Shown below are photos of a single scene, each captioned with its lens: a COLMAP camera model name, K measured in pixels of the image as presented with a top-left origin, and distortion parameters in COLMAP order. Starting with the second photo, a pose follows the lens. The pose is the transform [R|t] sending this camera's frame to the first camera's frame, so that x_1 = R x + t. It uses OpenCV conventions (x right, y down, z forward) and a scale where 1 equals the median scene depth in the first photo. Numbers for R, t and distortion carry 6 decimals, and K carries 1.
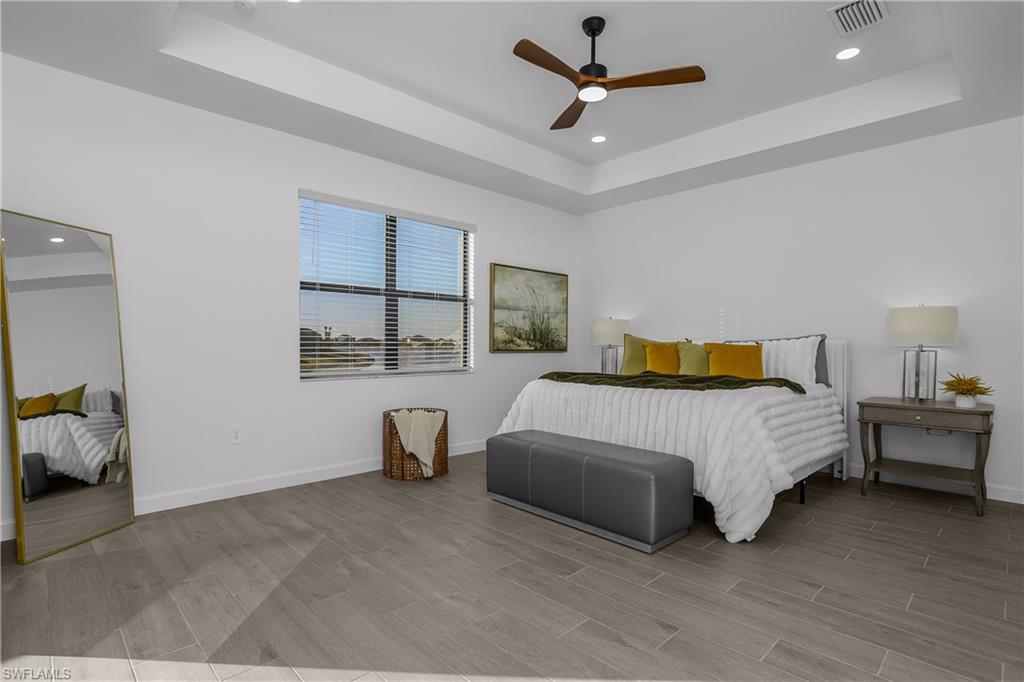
lens RADIAL K [[507.7, 0, 508.4], [0, 507.7, 343.5], [0, 0, 1]] dist [-0.004122, 0.002385]
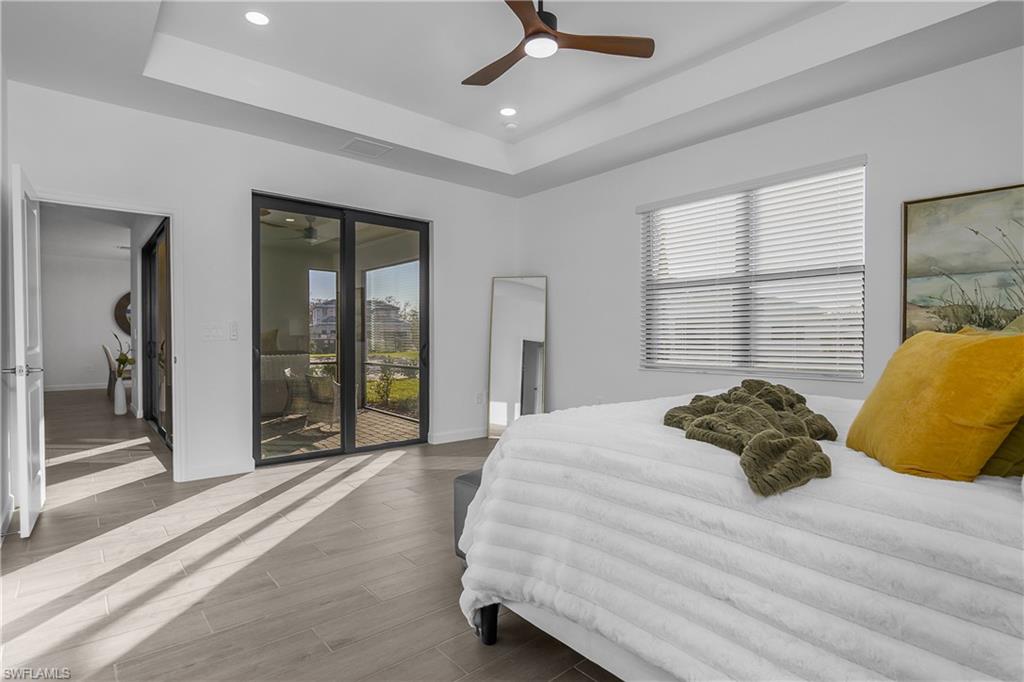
lens RADIAL K [[507.7, 0, 505.0], [0, 507.7, 343.2], [0, 0, 1]] dist [-0.004122, 0.002385]
pose [[-0.046205, 0.002311, -0.998929, 0.581744], [-0.006262, 0.999977, 0.002603, 0.008980], [0.998912, 0.006376, -0.046189, 0.550756]]
